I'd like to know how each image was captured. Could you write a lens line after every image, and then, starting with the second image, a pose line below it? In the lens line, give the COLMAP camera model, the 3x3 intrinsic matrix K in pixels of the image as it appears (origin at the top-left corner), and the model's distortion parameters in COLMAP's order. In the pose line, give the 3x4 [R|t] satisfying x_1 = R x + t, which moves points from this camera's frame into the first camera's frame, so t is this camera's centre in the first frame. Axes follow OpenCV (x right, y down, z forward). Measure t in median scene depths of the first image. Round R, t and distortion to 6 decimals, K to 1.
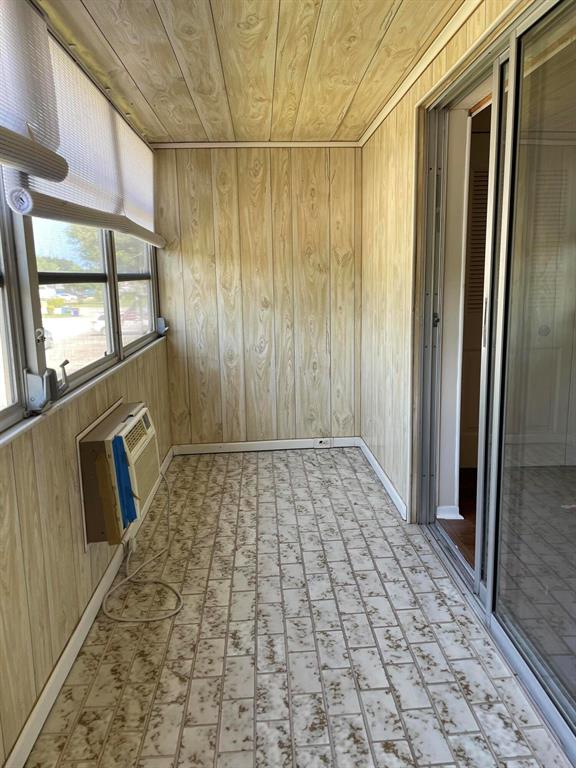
lens RADIAL K [[584.3, 0, 288.0], [0, 584.3, 384.0], [0, 0, 1]] dist [0.103080, -0.124937]
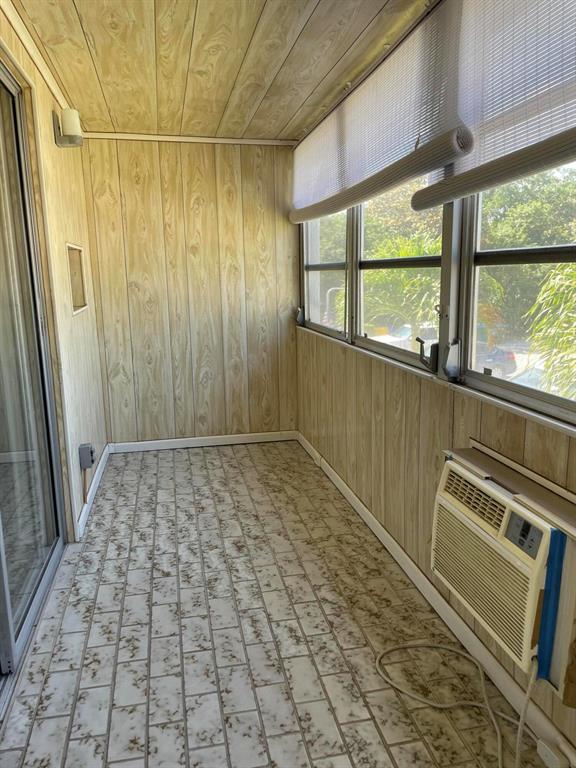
lens RADIAL K [[584.3, 0, 288.0], [0, 584.3, 384.0], [0, 0, 1]] dist [0.103080, -0.124937]
pose [[-0.987102, 0.066765, -0.145505, 0.037466], [0.009156, 0.930943, 0.365050, -0.317641], [0.159829, 0.359009, -0.919547, 1.775426]]
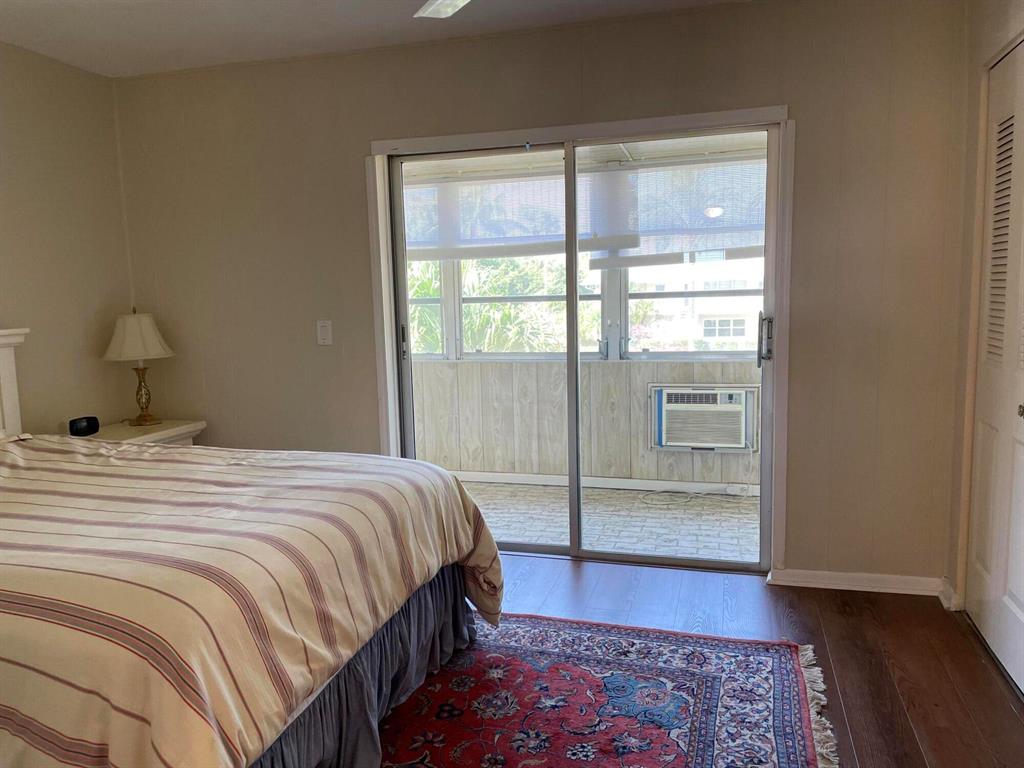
lens RADIAL K [[779.1, 0, 512.0], [0, 779.1, 384.0], [0, 0, 1]] dist [0.103080, -0.124937]
pose [[-0.322533, 0.134206, -0.936996, 2.069015], [-0.144274, 0.971362, 0.188790, -0.305160], [0.935499, 0.196075, -0.293933, 1.339780]]
